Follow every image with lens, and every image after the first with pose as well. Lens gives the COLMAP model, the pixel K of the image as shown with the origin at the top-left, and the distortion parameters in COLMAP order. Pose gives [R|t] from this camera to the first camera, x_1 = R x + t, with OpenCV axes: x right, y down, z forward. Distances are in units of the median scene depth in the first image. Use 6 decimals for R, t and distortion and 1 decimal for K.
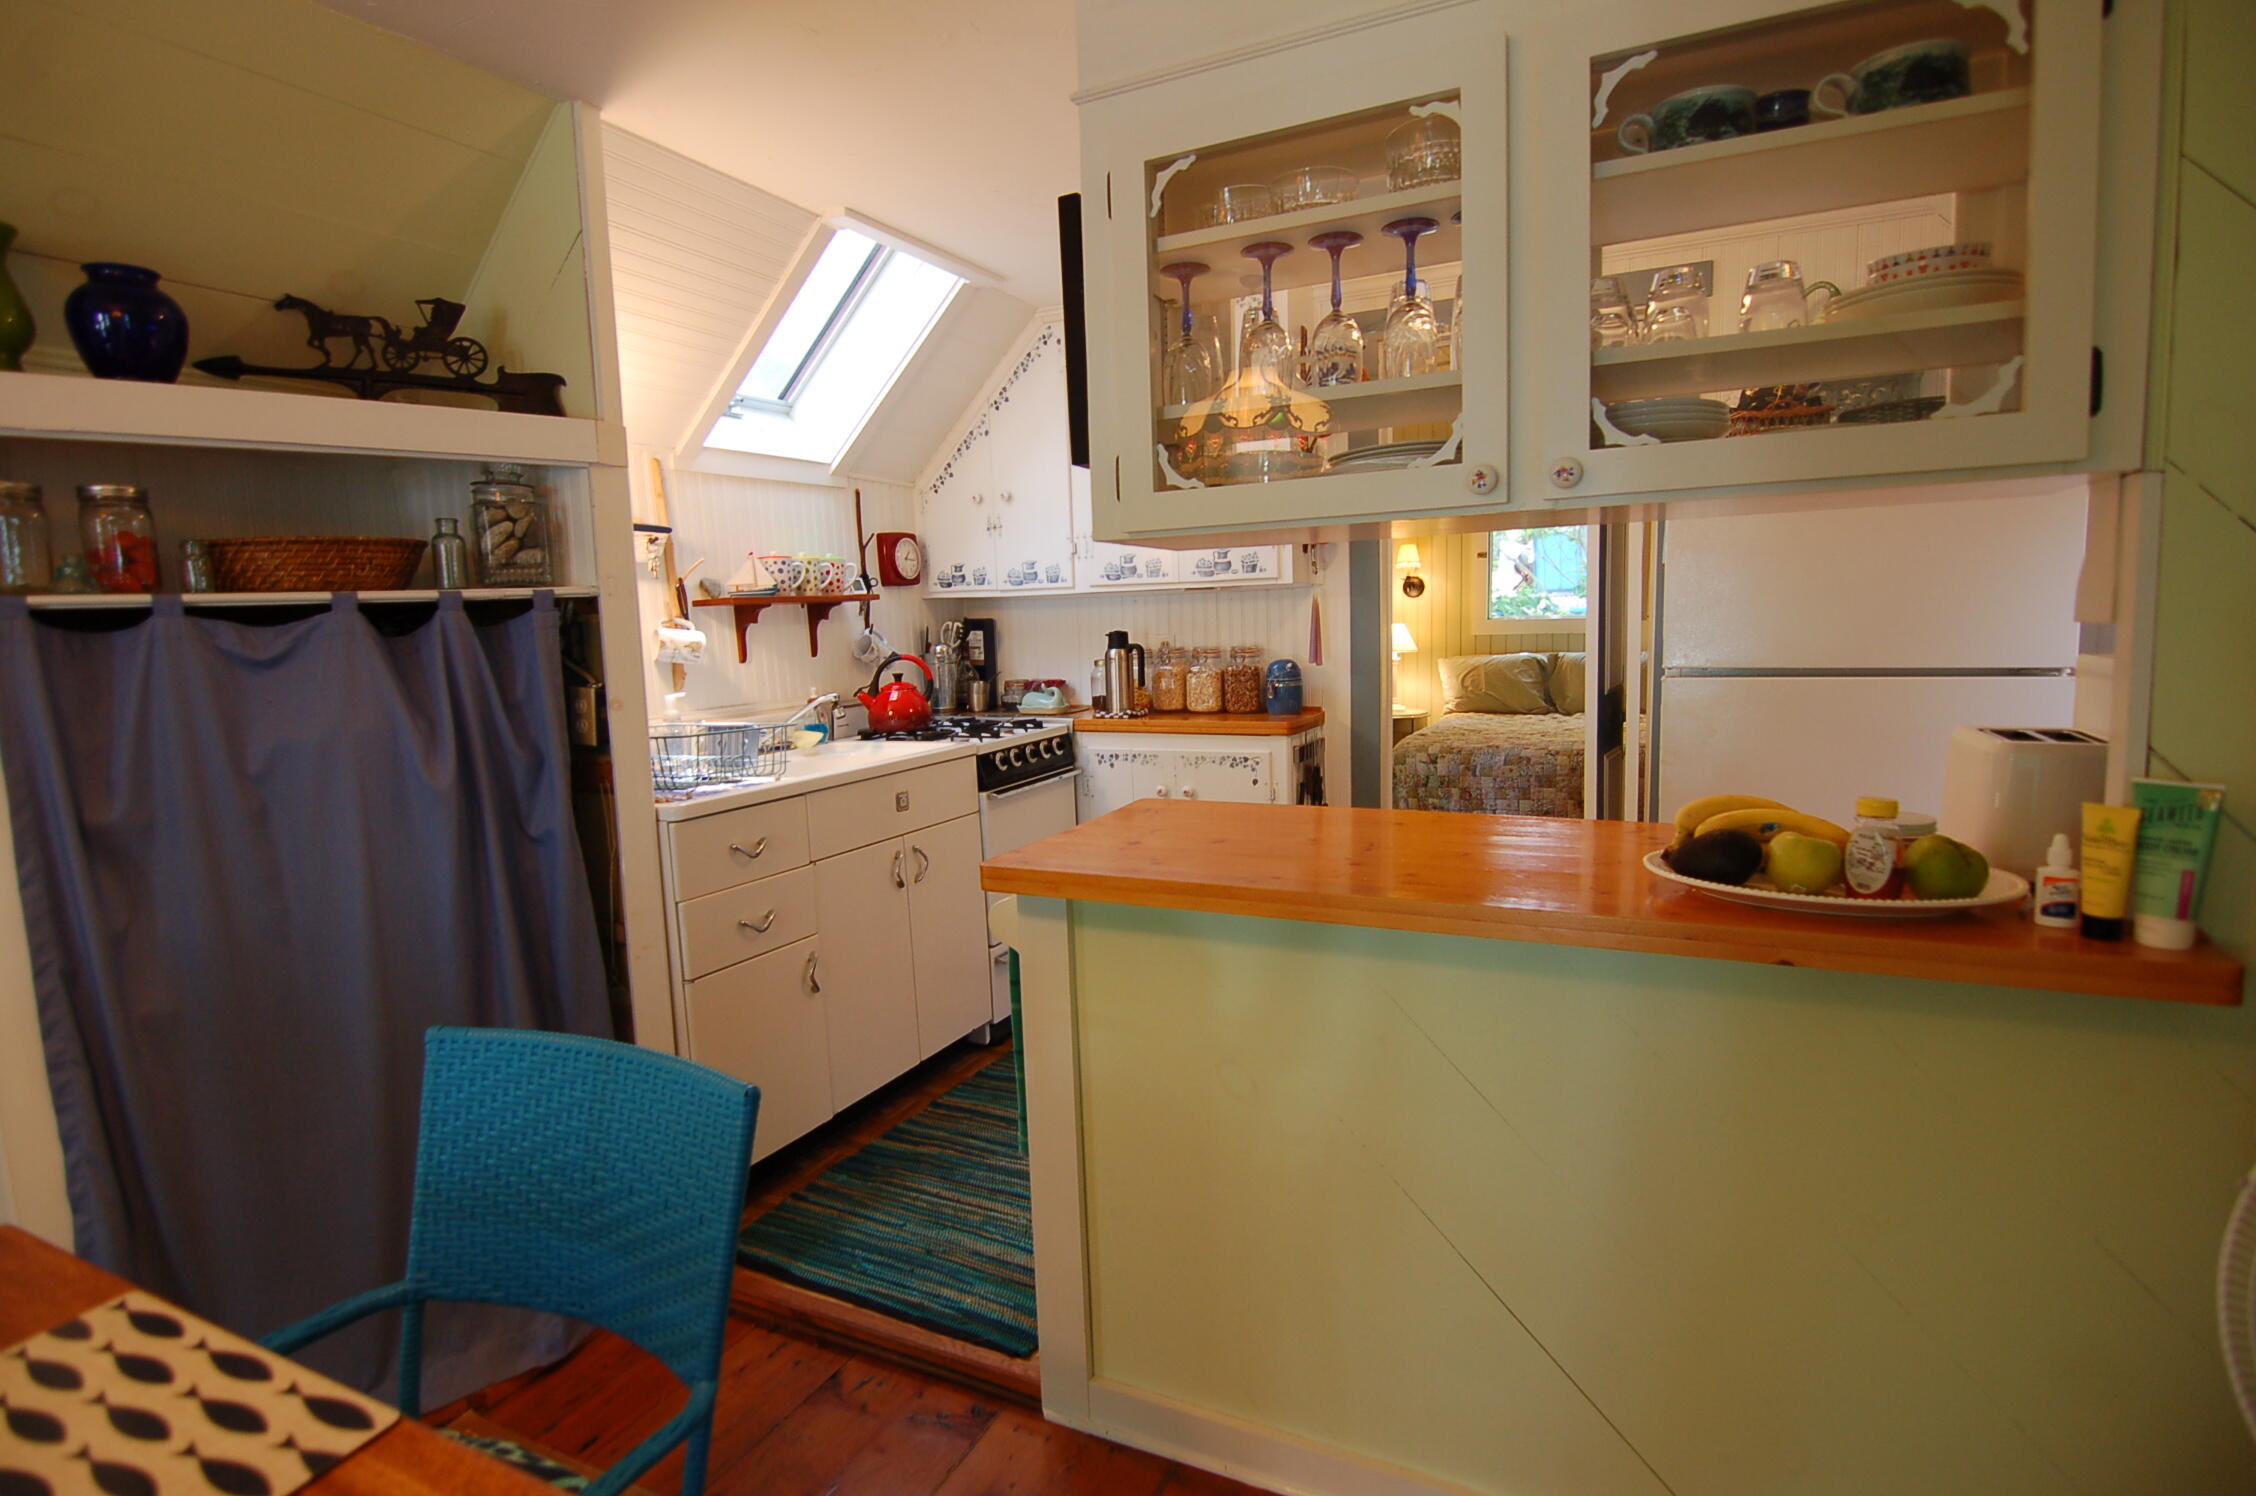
lens RADIAL K [[1115.2, 0, 1128.0], [0, 1115.2, 748.0], [0, 0, 1]] dist [-0.001125, -0.023796]
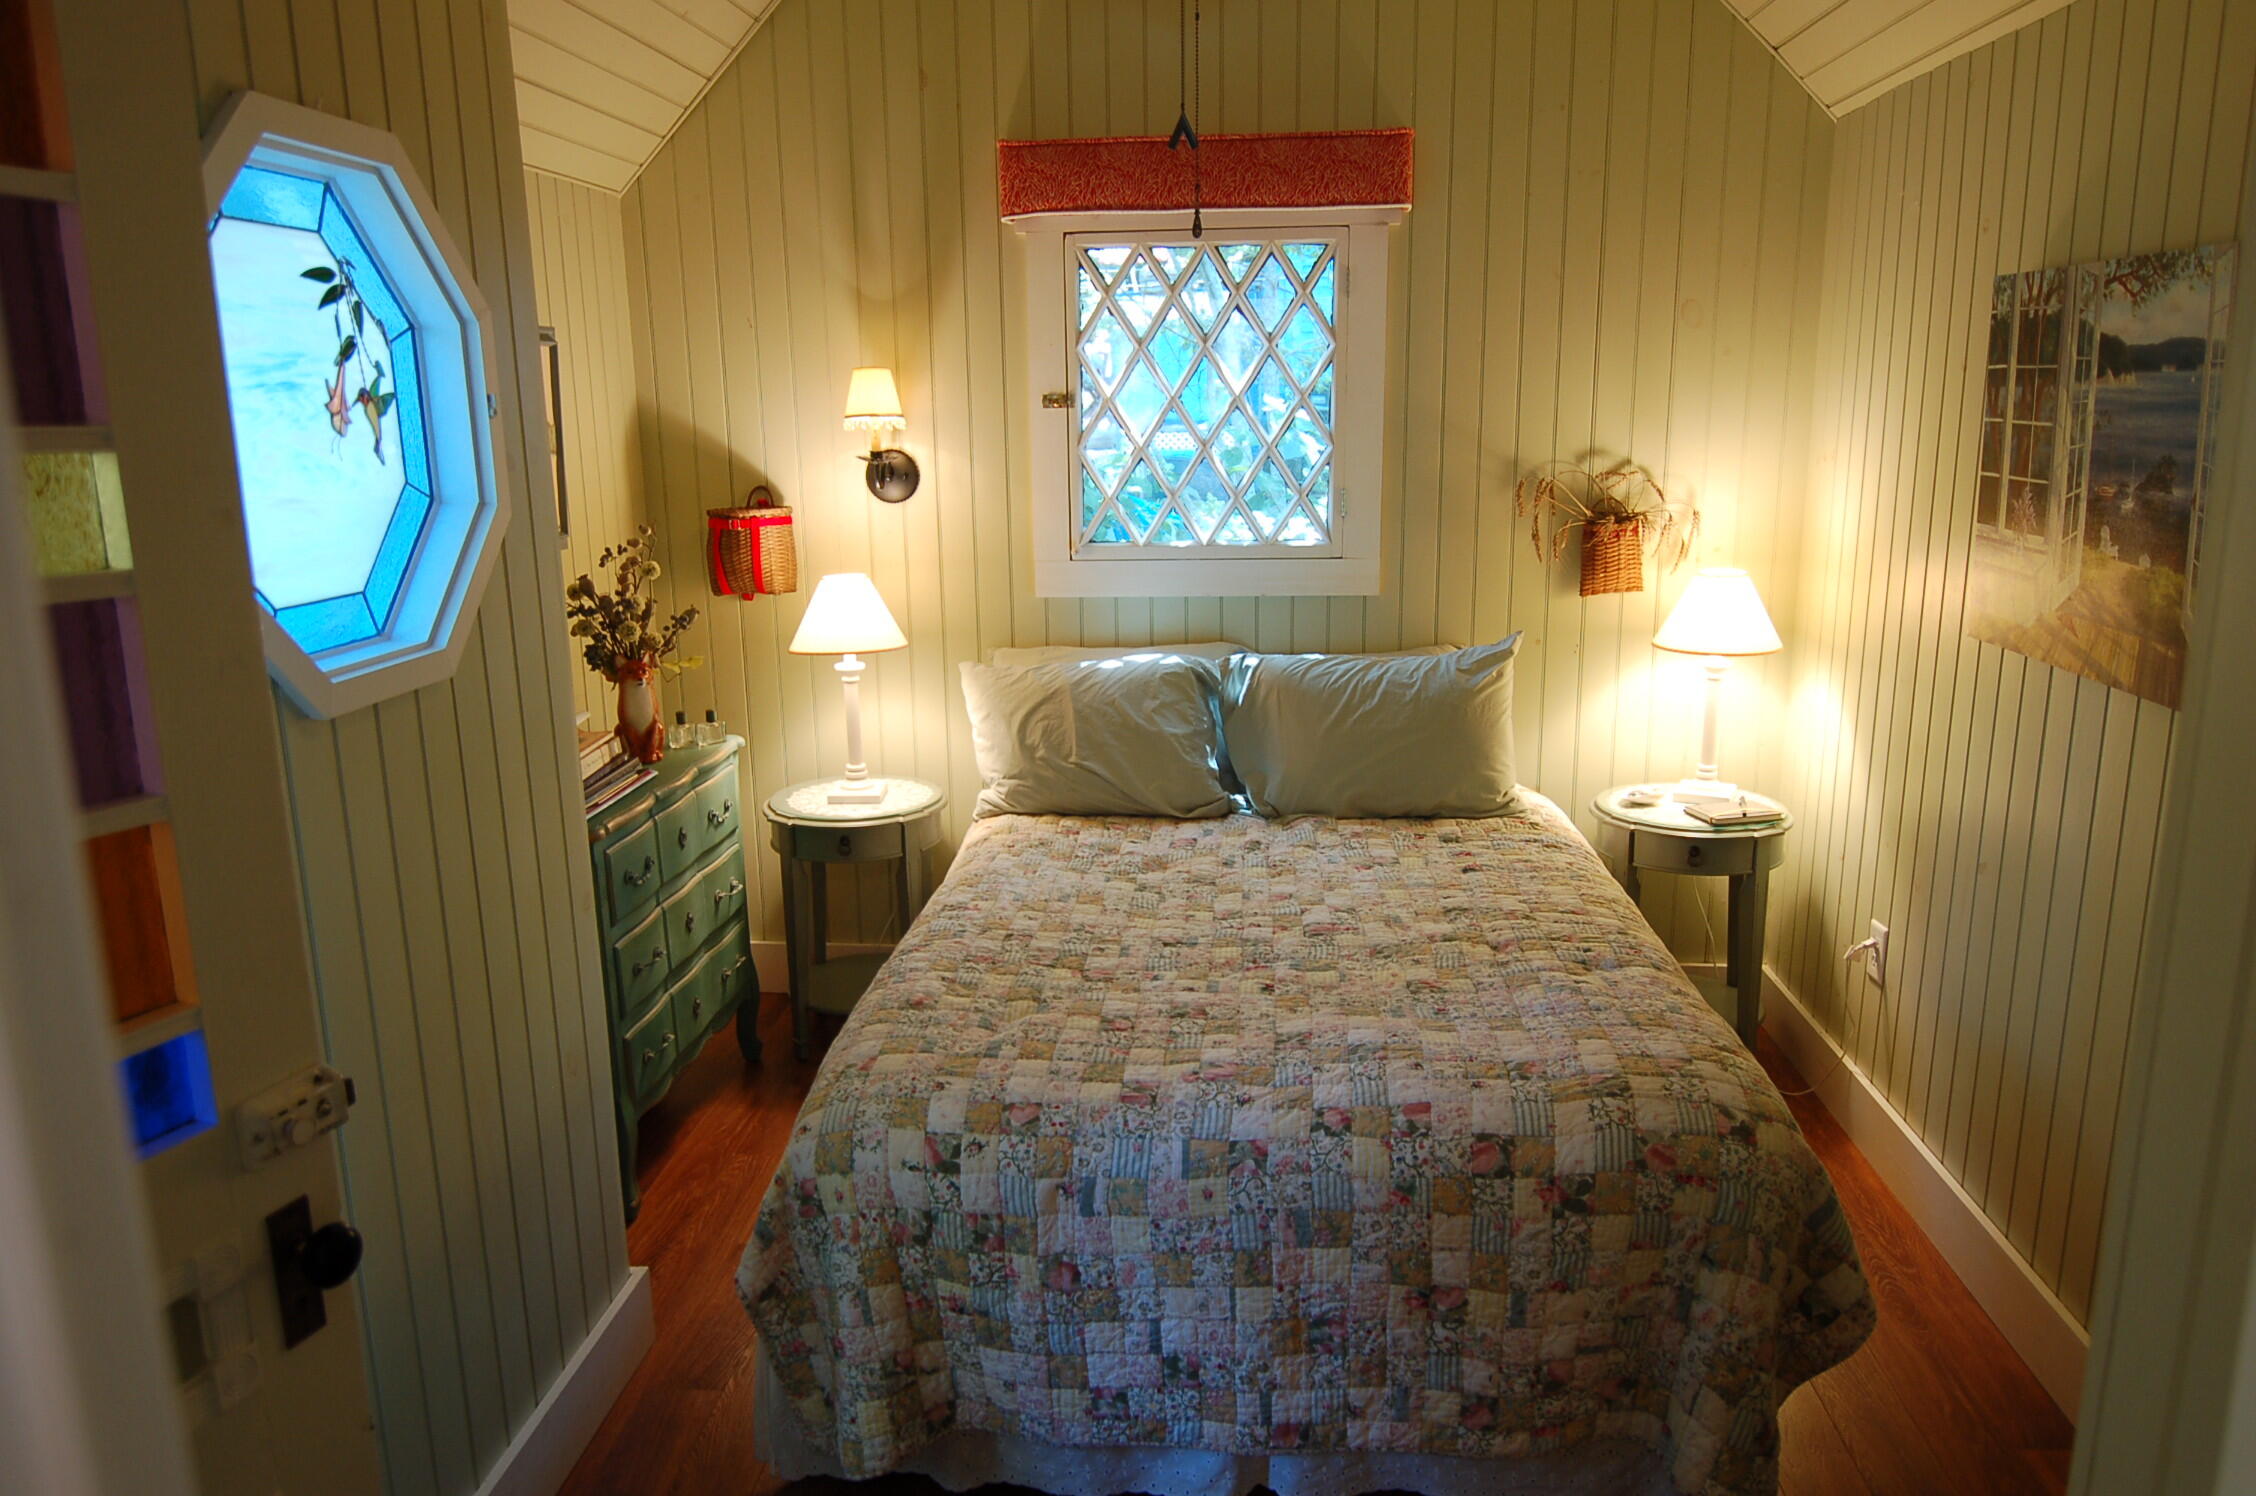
lens RADIAL K [[1562.6, 0, 1128.0], [0, 1562.6, 748.0], [0, 0, 1]] dist [0.008812, -0.001754]
pose [[0.932740, -0.060198, 0.355489, 0.136504], [0.031413, 0.995782, 0.086201, -0.097297], [-0.359178, -0.069236, 0.930697, 0.464966]]
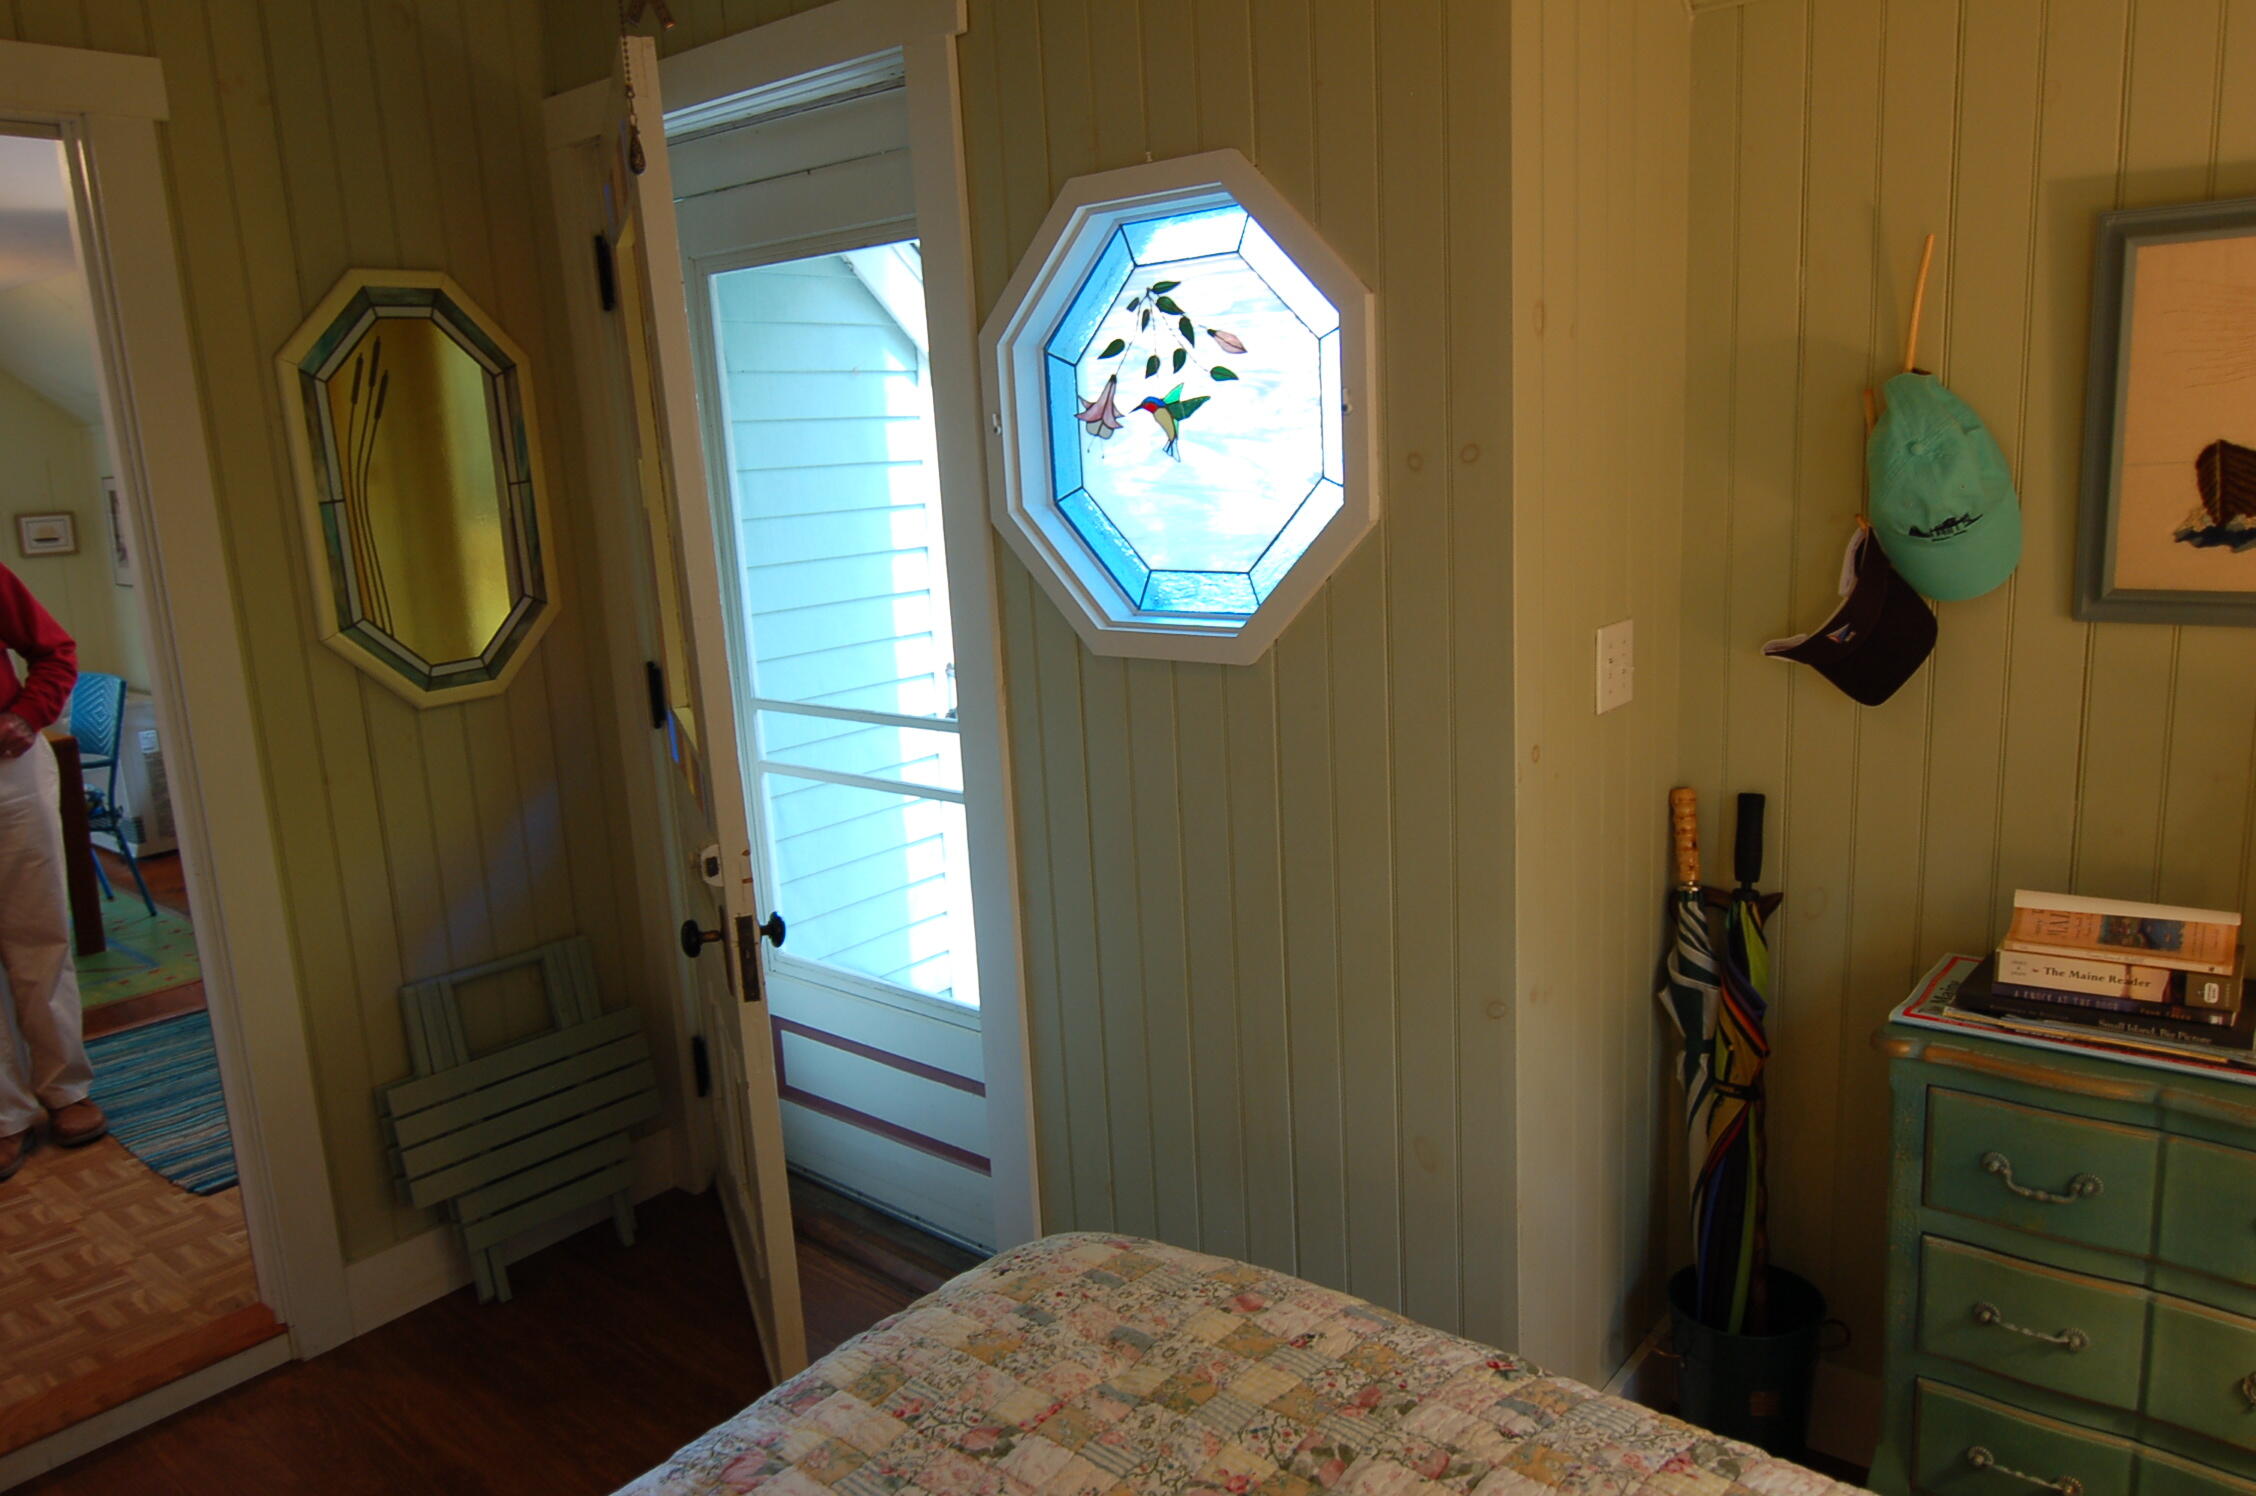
lens RADIAL K [[1562.6, 0, 1128.0], [0, 1562.6, 748.0], [0, 0, 1]] dist [0.008812, -0.001754]
pose [[-0.248023, 0.241583, -0.938148, 0.427332], [-0.065373, 0.962026, 0.265015, -0.154504], [0.966546, 0.127060, -0.222812, 0.840322]]
